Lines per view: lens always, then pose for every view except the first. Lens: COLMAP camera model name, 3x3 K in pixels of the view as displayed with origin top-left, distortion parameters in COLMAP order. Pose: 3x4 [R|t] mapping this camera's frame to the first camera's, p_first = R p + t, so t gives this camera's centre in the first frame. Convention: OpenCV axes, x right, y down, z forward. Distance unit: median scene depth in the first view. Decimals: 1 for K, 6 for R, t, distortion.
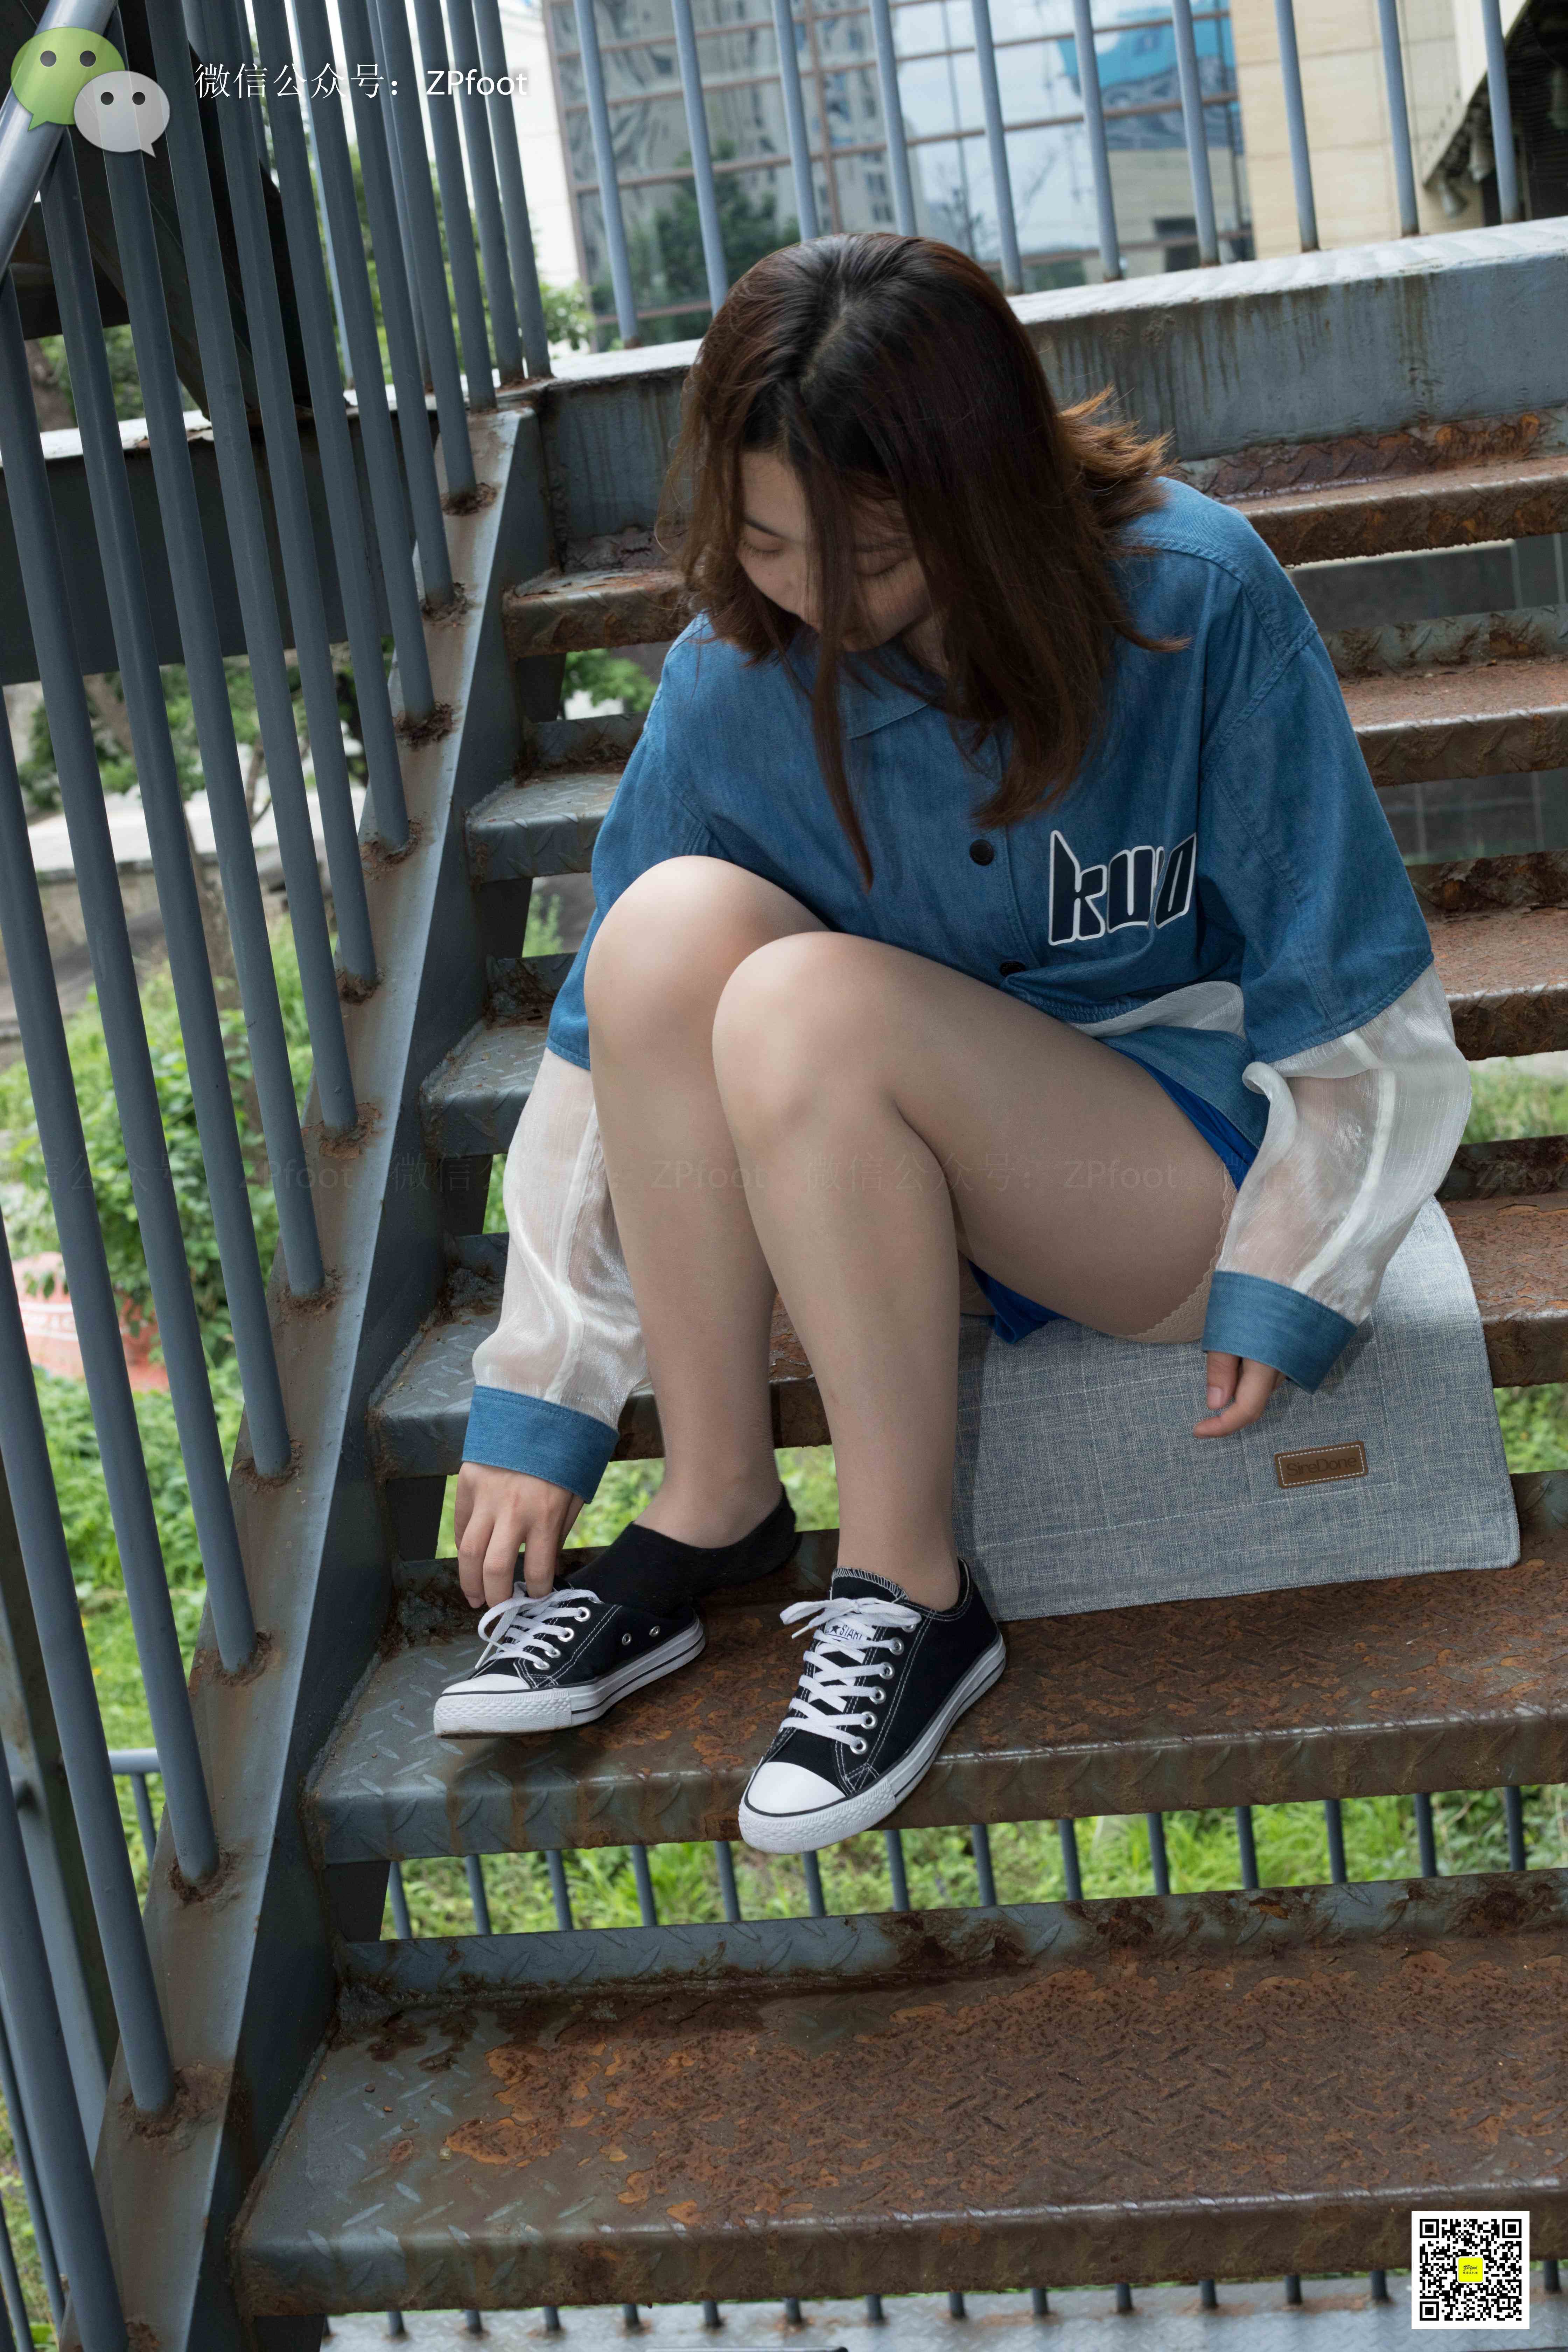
lens RADIAL K [[3453.2, 0, 782.5], [0, 3453.2, 1180.7], [0, 0, 1]] dist [-0.086171, -0.133797]
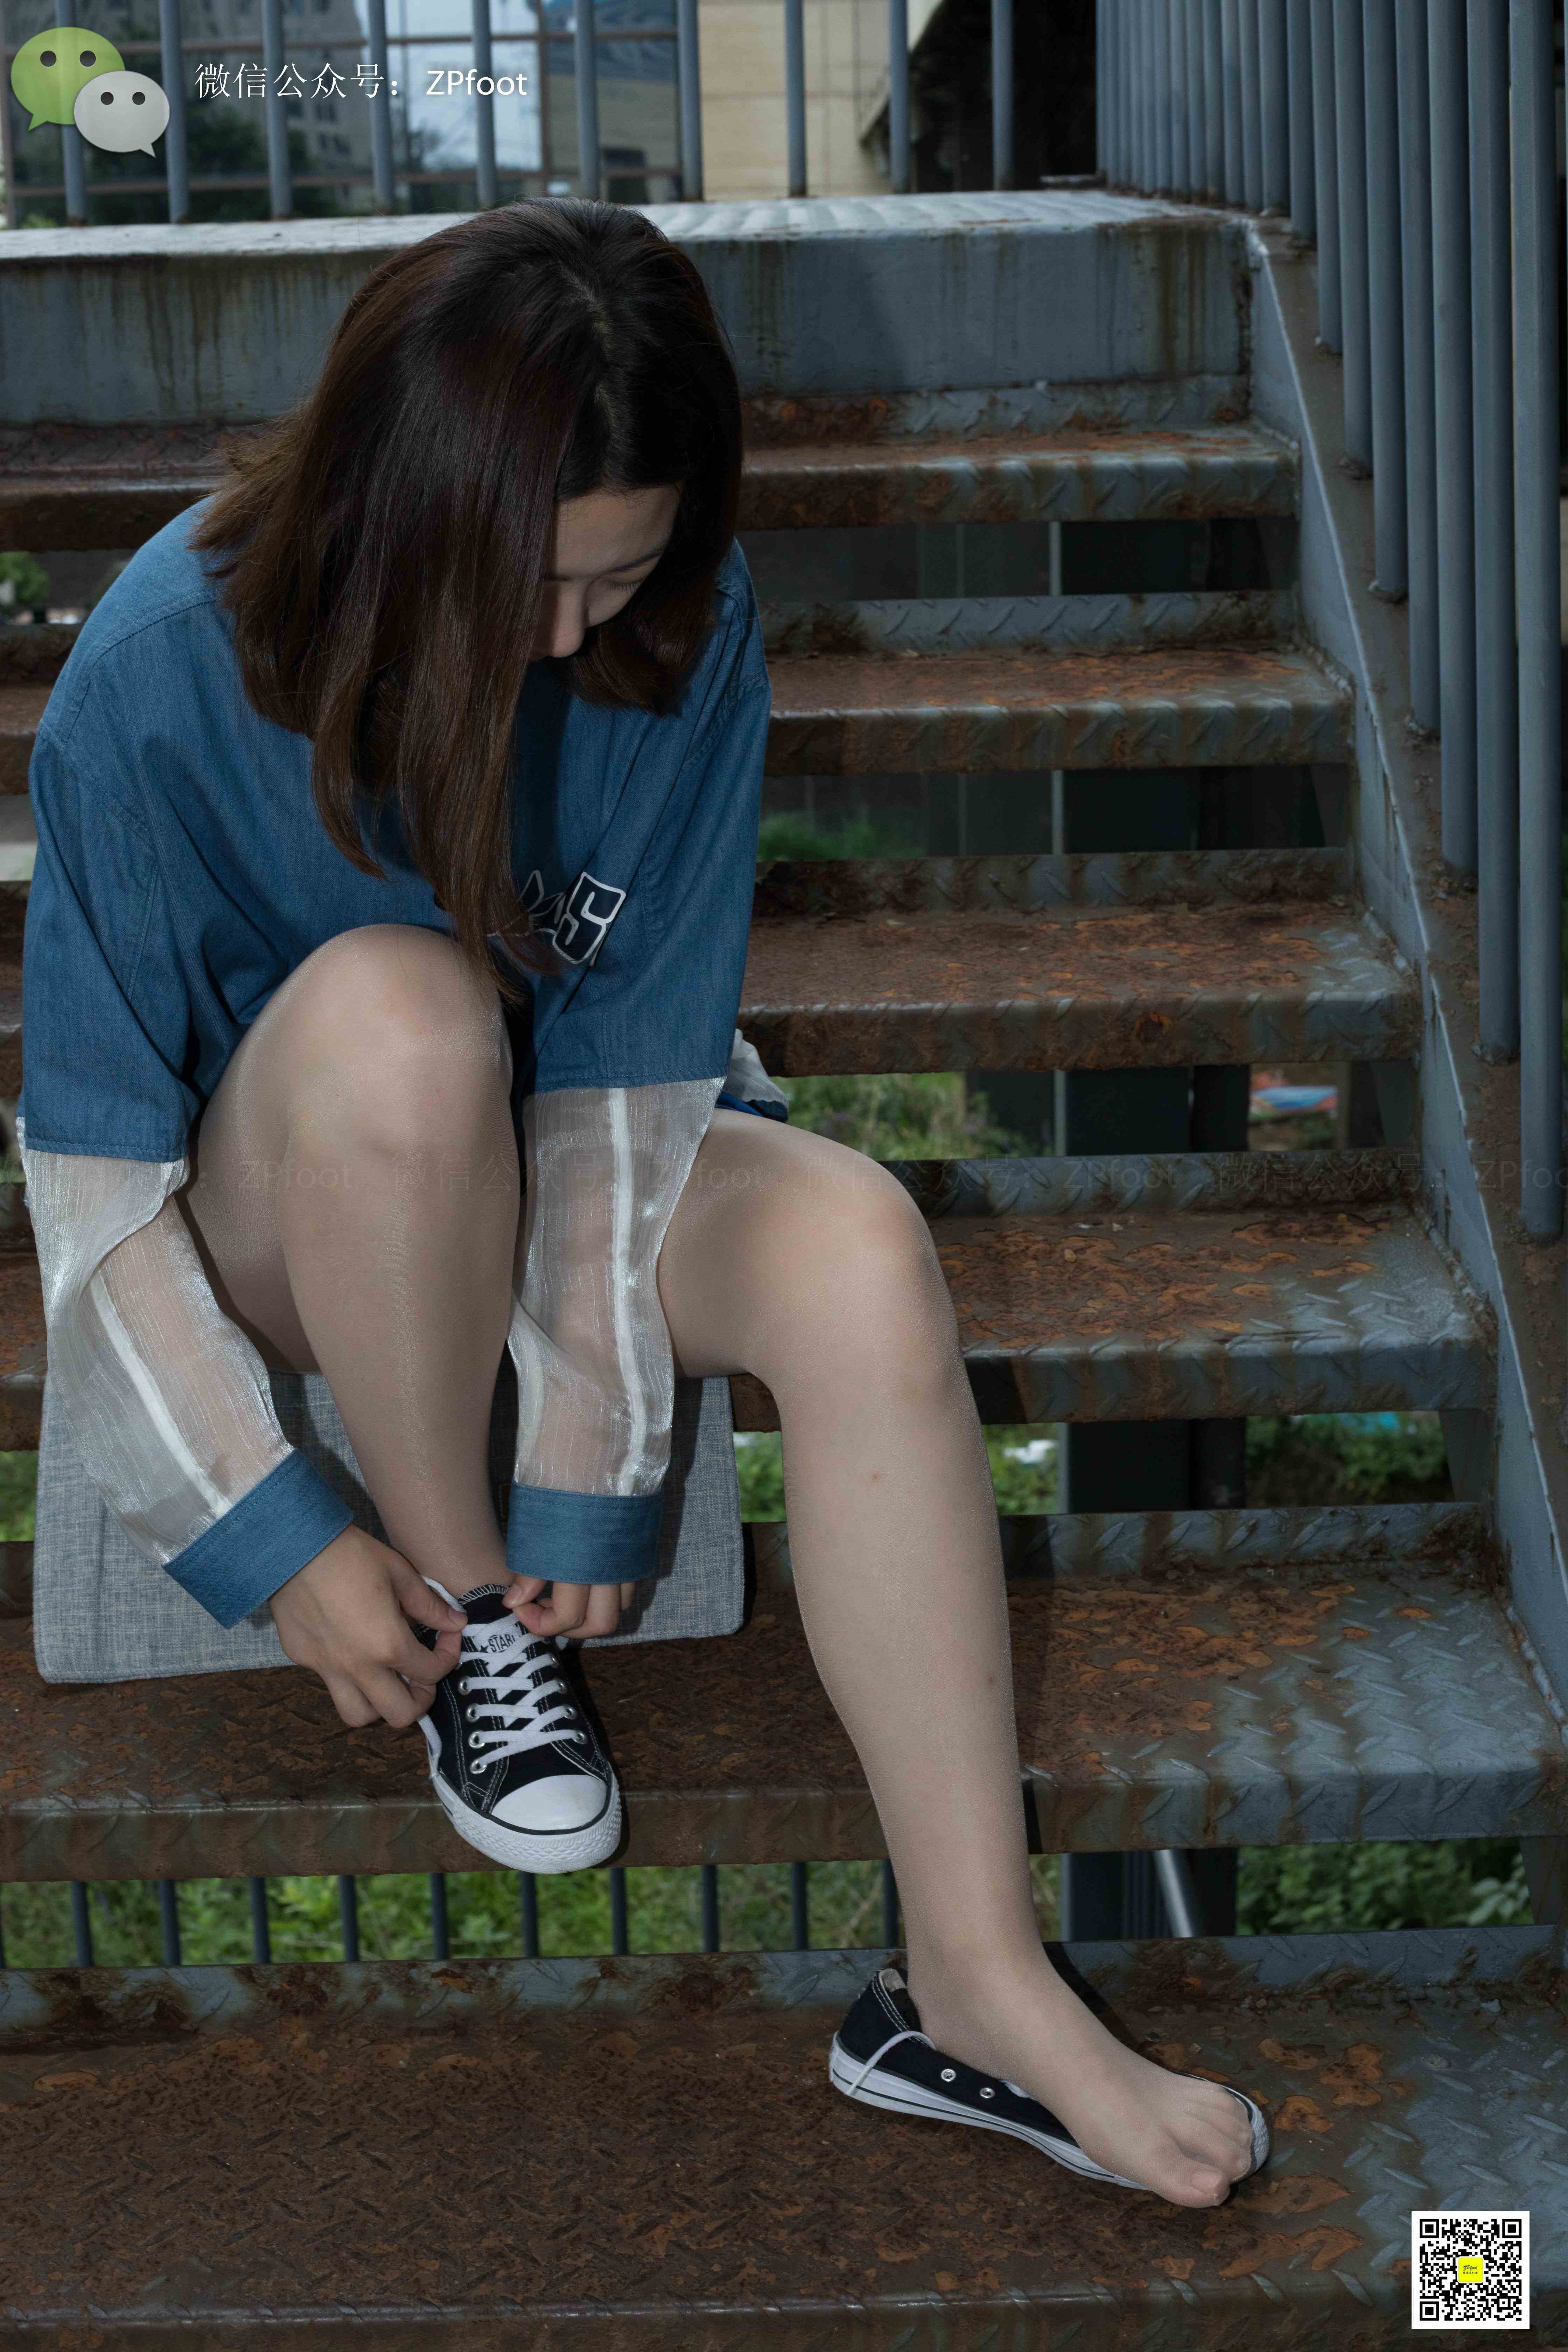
lens RADIAL K [[3465.7, 0, 784.0], [0, 3465.7, 1176.0], [0, 0, 1]] dist [-0.086400, -0.136693]
pose [[0.981738, 0.064175, 0.179085, 0.045888], [-0.067801, 0.997598, 0.014198, -0.024873], [-0.177744, -0.026081, 0.983731, 0.062978]]
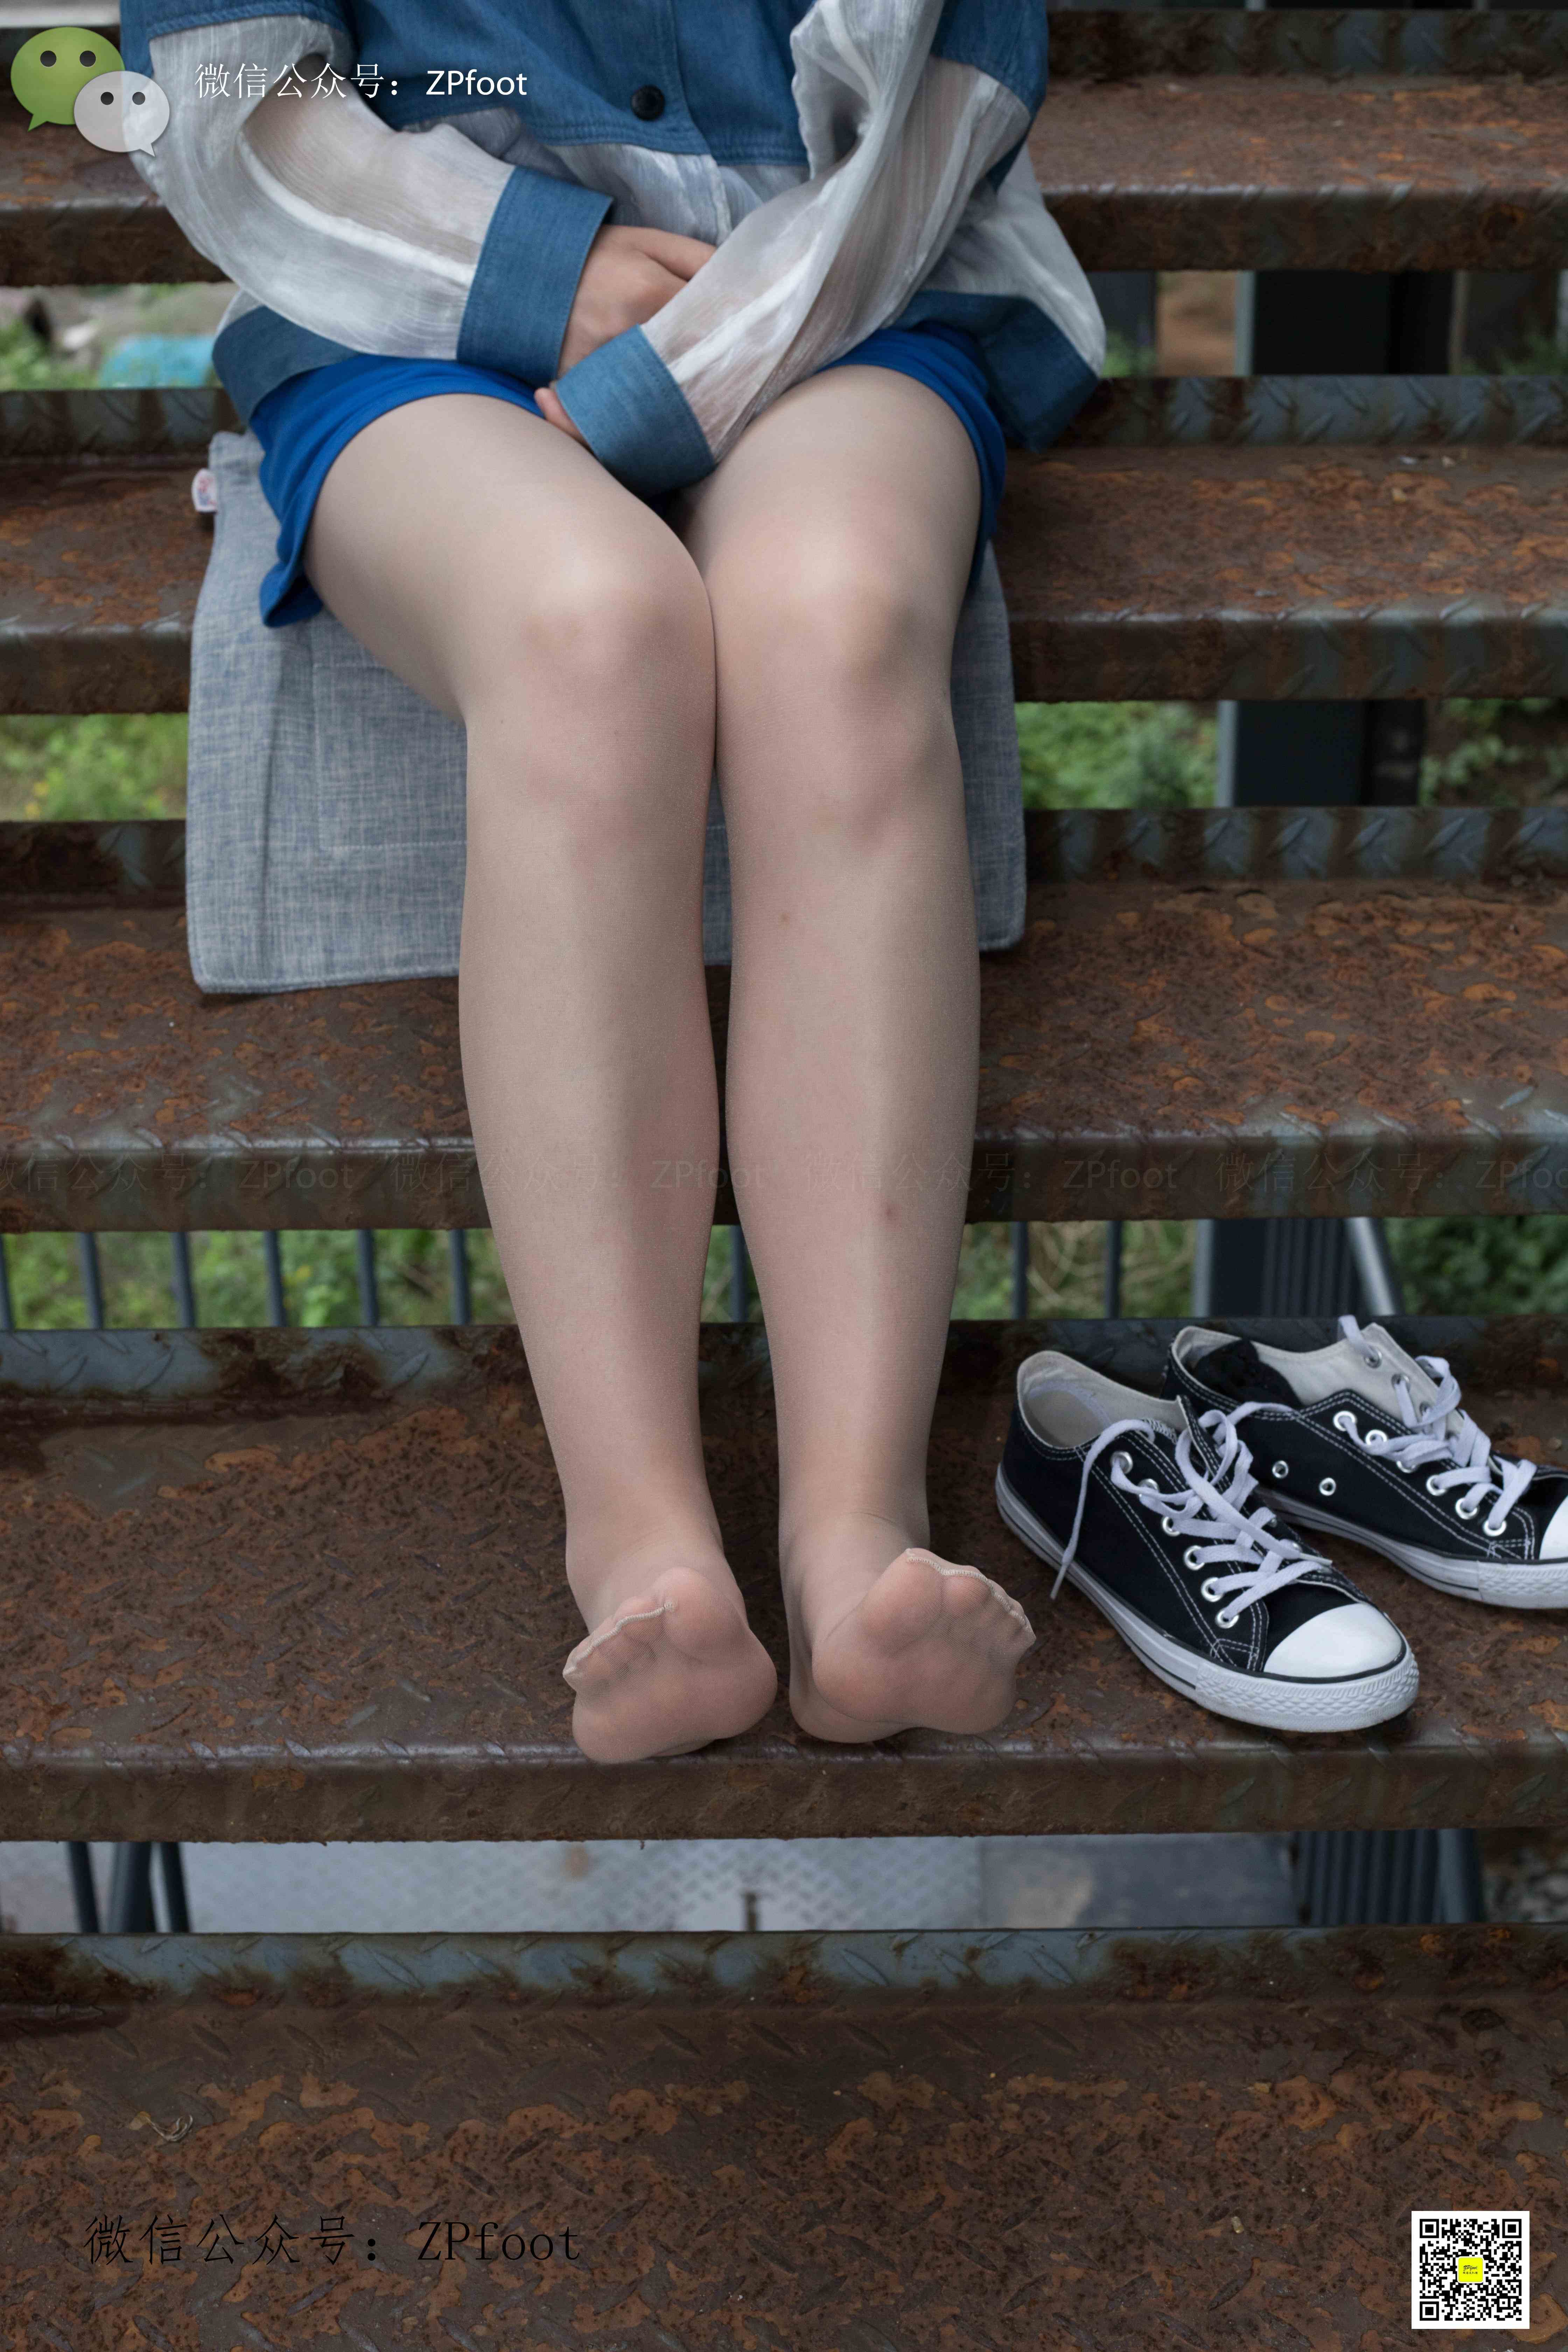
lens RADIAL K [[3493.7, 0, 784.0], [0, 3493.7, 1176.0], [0, 0, 1]] dist [-0.099039, -0.115067]
pose [[0.983158, 0.039972, 0.178330, 0.015591], [-0.082858, 0.967230, 0.240002, -0.023340], [-0.162893, -0.250736, 0.954252, 0.215772]]
